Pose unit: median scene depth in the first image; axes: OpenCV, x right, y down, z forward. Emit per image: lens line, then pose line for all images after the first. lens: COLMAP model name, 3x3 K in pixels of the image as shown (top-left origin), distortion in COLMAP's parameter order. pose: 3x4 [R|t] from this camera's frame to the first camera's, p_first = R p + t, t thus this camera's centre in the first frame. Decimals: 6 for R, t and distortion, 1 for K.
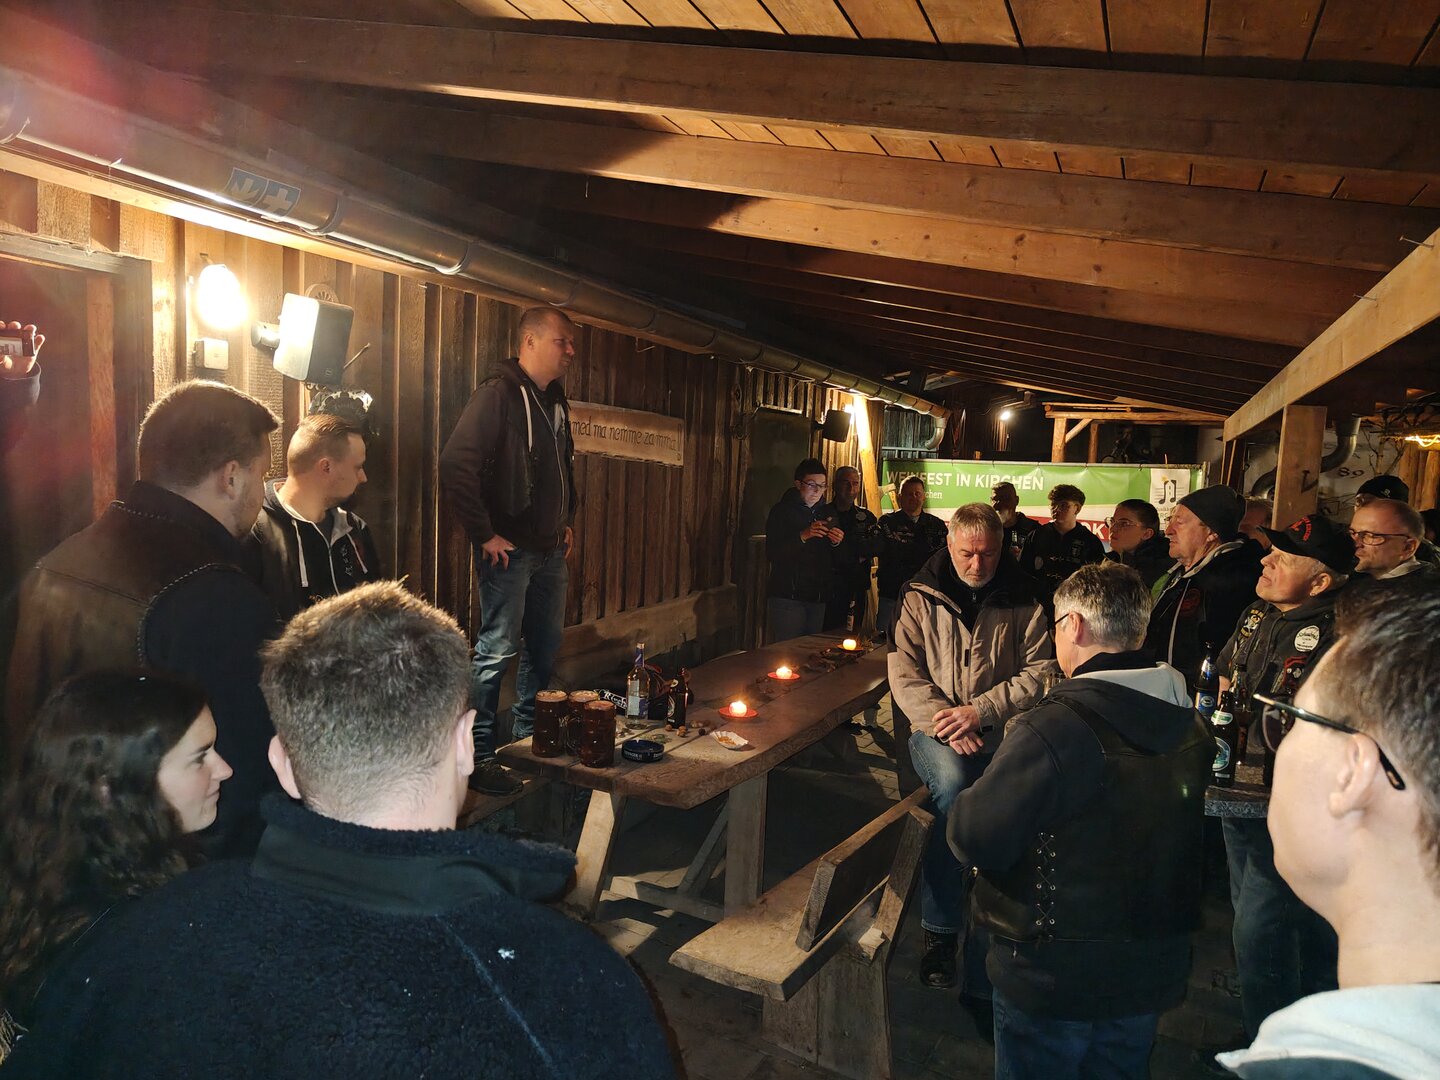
lens RADIAL K [[1014.1, 0, 722.3], [0, 1014.1, 534.9], [0, 0, 1]] dist [0.013147, -0.022838]
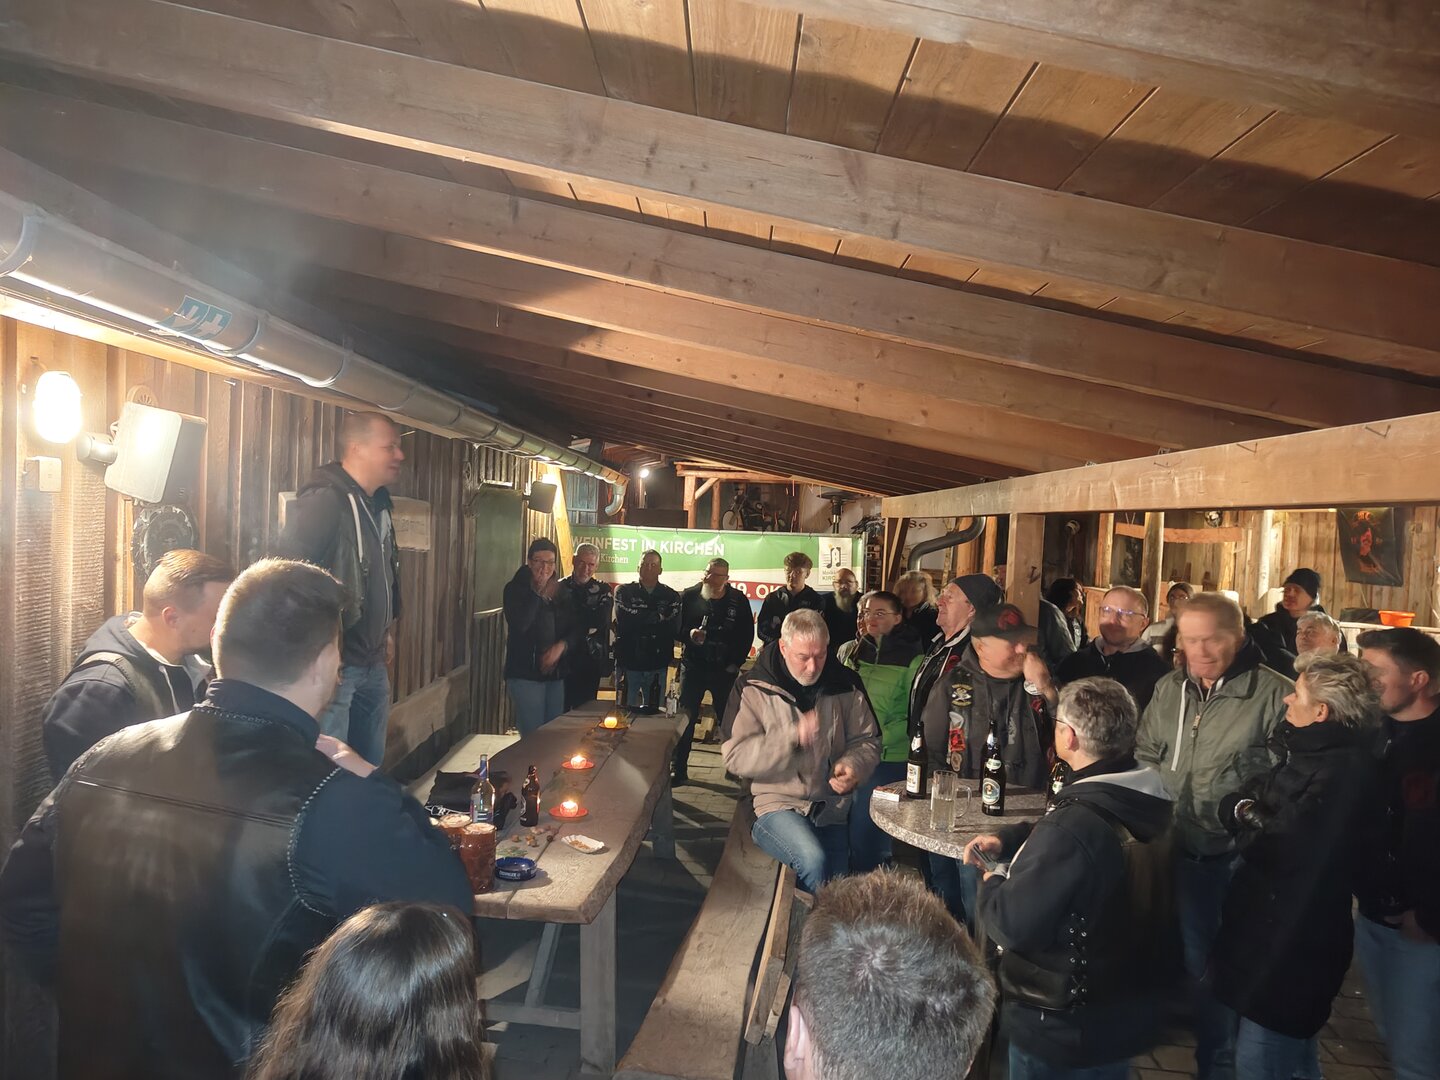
lens RADIAL K [[1014.1, 0, 714.2], [0, 1014.1, 540.8], [0, 0, 1]] dist [0.013147, -0.022838]
pose [[0.922622, -0.013227, 0.385480, -0.260019], [0.025871, 0.999283, -0.027633, -0.069899], [-0.384838, 0.035468, 0.922302, -0.000841]]
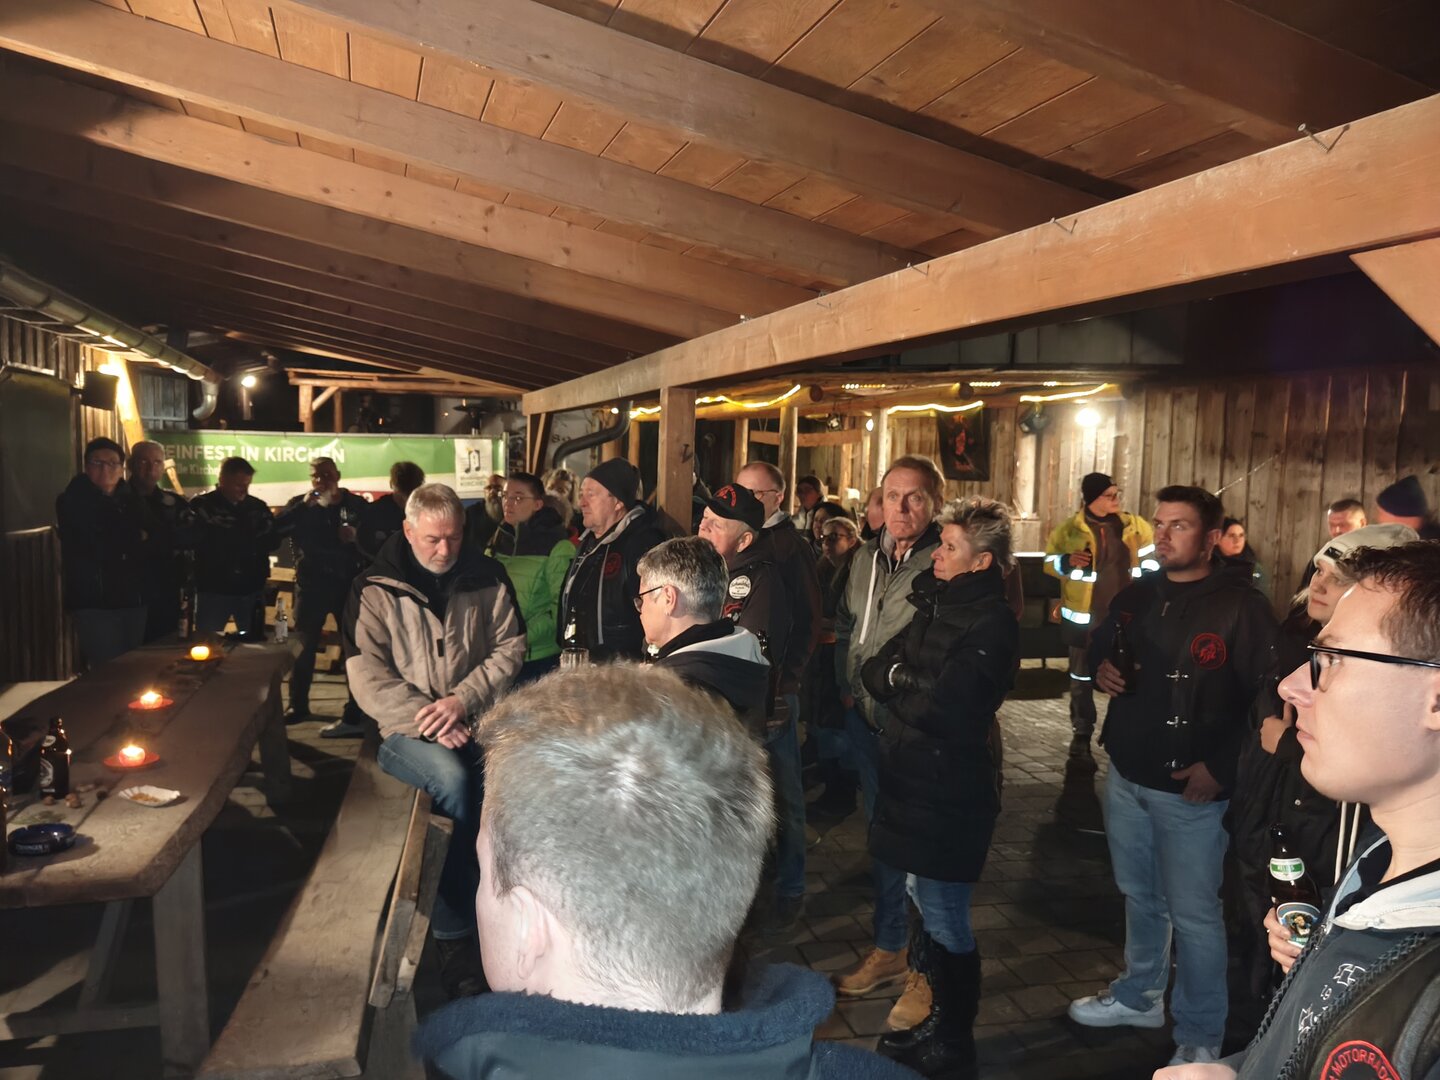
lens RADIAL K [[1014.1, 0, 723.5], [0, 1014.1, 539.1], [0, 0, 1]] dist [0.013147, -0.022838]
pose [[0.729583, -0.079915, 0.679207, -0.188806], [0.054422, 0.996784, 0.058822, -0.020346], [-0.681724, -0.005952, 0.731586, 0.114816]]
